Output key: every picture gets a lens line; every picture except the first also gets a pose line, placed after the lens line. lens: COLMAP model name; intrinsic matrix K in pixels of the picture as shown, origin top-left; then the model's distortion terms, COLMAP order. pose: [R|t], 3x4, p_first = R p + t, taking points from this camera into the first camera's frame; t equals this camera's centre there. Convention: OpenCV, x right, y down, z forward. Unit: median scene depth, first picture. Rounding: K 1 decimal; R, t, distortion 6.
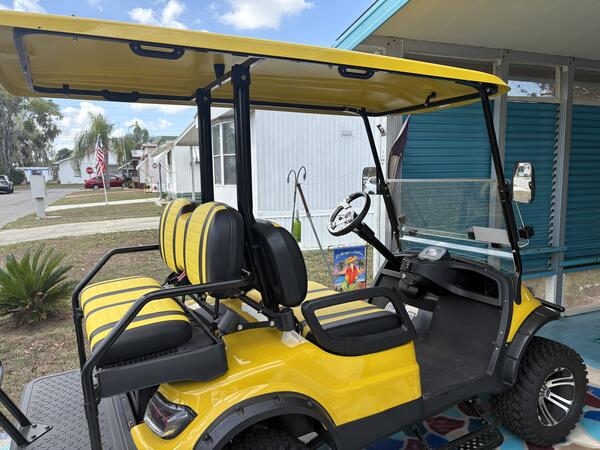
lens RADIAL K [[458.5, 0, 300.0], [0, 458.5, 225.0], [0, 0, 1]] dist [0.000726, -0.005725]
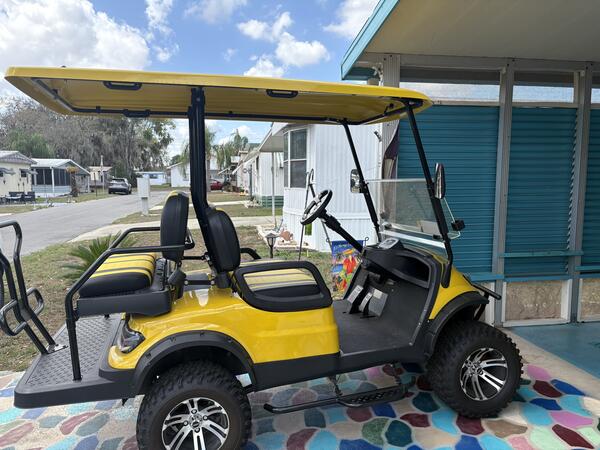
lens RADIAL K [[458.5, 0, 300.0], [0, 458.5, 225.0], [0, 0, 1]] dist [0.000726, -0.005725]
pose [[0.976371, 0.031262, -0.213826, 0.238437], [-0.034150, 0.999368, -0.009824, 0.026575], [0.213384, 0.016894, 0.976822, -0.128824]]
